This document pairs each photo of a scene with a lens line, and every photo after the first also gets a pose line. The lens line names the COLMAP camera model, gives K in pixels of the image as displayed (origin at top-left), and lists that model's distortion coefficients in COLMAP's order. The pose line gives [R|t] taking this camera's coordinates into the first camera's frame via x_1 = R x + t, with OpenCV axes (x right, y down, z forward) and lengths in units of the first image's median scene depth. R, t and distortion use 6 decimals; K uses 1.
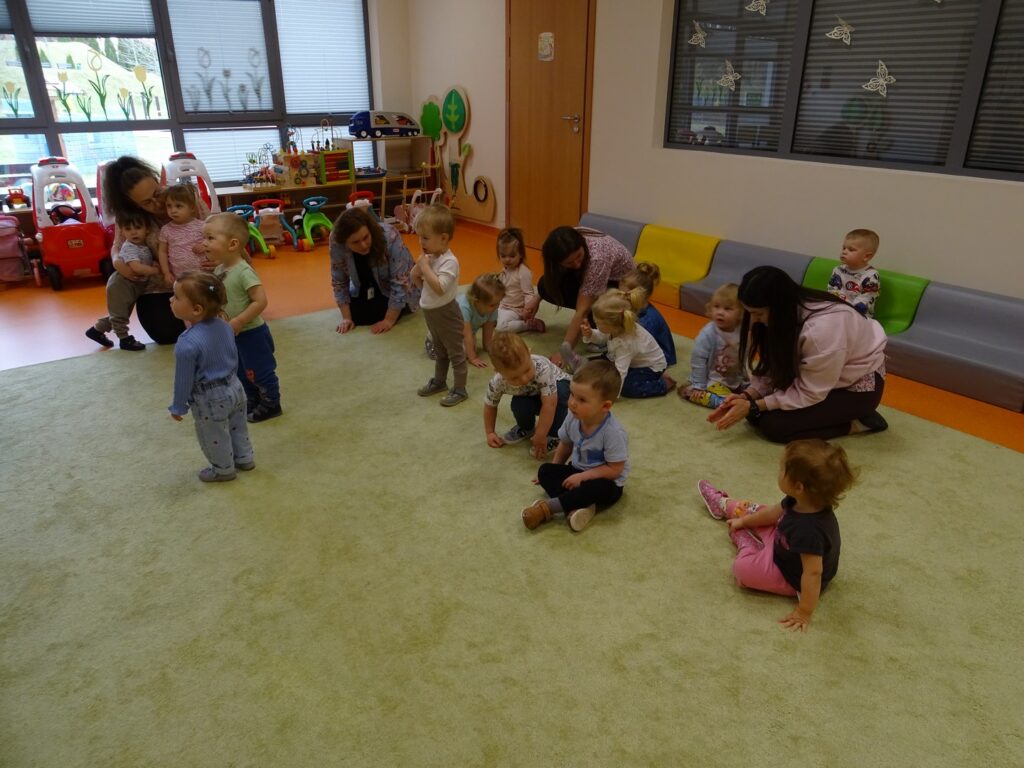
lens RADIAL K [[728.2, 0, 515.1], [0, 728.2, 381.0], [0, 0, 1]] dist [-0.004456, 0.014658]
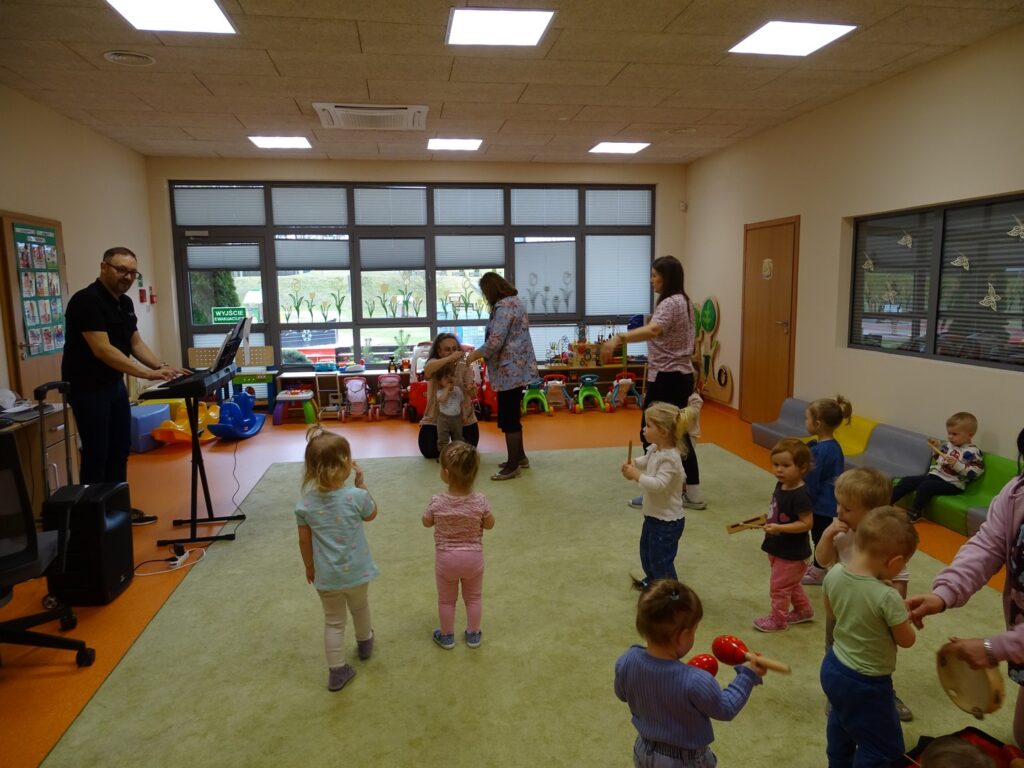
lens RADIAL K [[728.2, 0, 513.9], [0, 728.2, 384.9], [0, 0, 1]] dist [-0.004456, 0.014658]
pose [[0.880996, 0.055173, -0.469896, 0.229509], [-0.170130, 0.963687, -0.205822, 0.064317], [0.441477, 0.261272, 0.858391, -0.205684]]
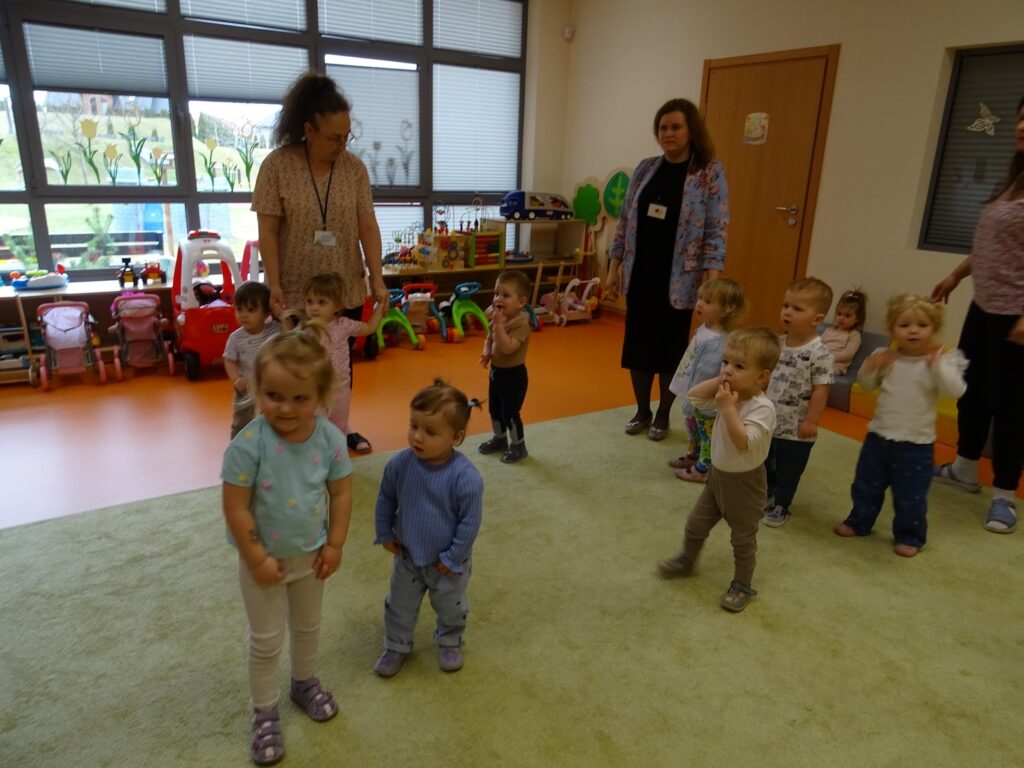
lens RADIAL K [[728.2, 0, 511.4], [0, 728.2, 378.7], [0, 0, 1]] dist [-0.004456, 0.014658]
pose [[0.997384, 0.050735, -0.051496, -0.167652], [-0.055808, 0.993178, -0.102389, -0.048065], [0.045950, 0.104995, 0.993411, 0.131312]]
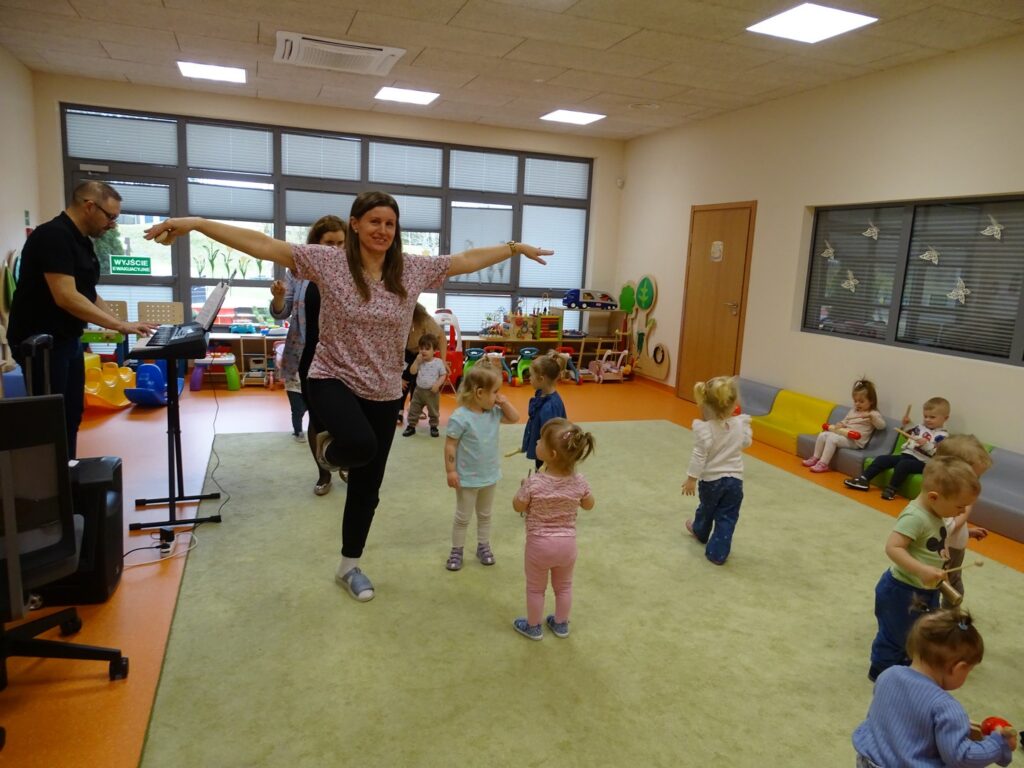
lens RADIAL K [[728.2, 0, 513.4], [0, 728.2, 385.9], [0, 0, 1]] dist [-0.004456, 0.014658]
pose [[0.953975, 0.099106, -0.283038, 0.077122], [-0.159546, 0.966885, -0.199194, 0.080686], [0.253924, 0.235183, 0.938196, -0.227376]]
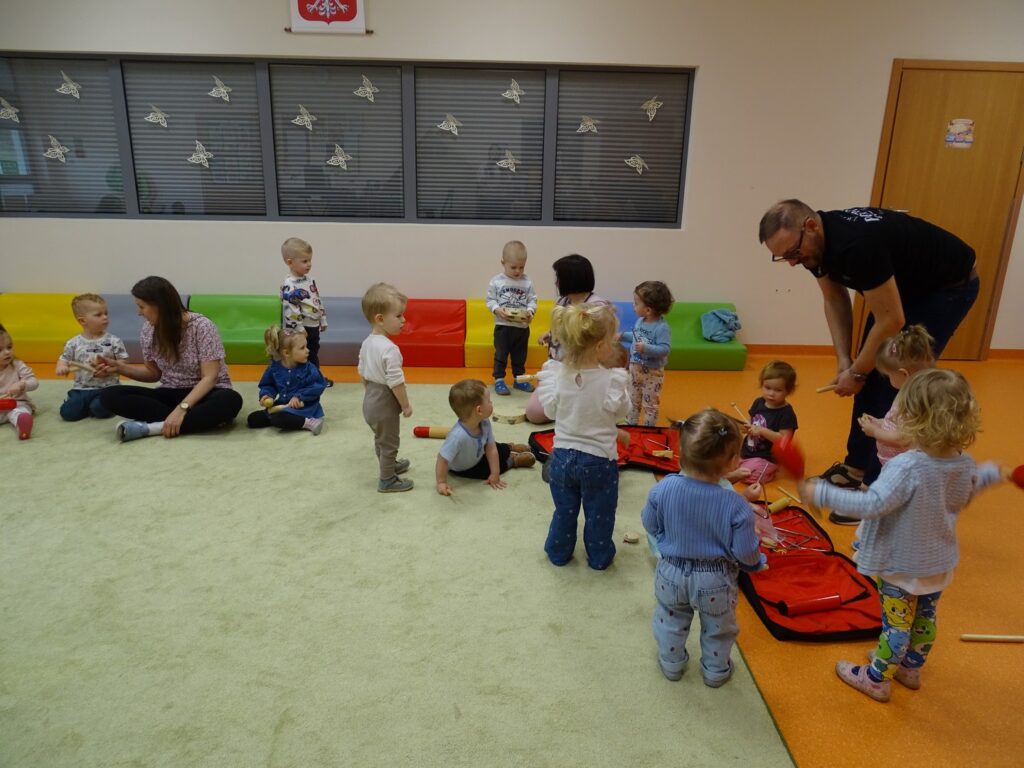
lens RADIAL K [[728.2, 0, 504.6], [0, 728.2, 399.1], [0, 0, 1]] dist [-0.004456, 0.014658]
pose [[0.591869, -0.248511, 0.766768, -0.176720], [0.294375, 0.952218, 0.081387, 0.037340], [-0.750356, 0.177547, 0.636743, -0.104021]]
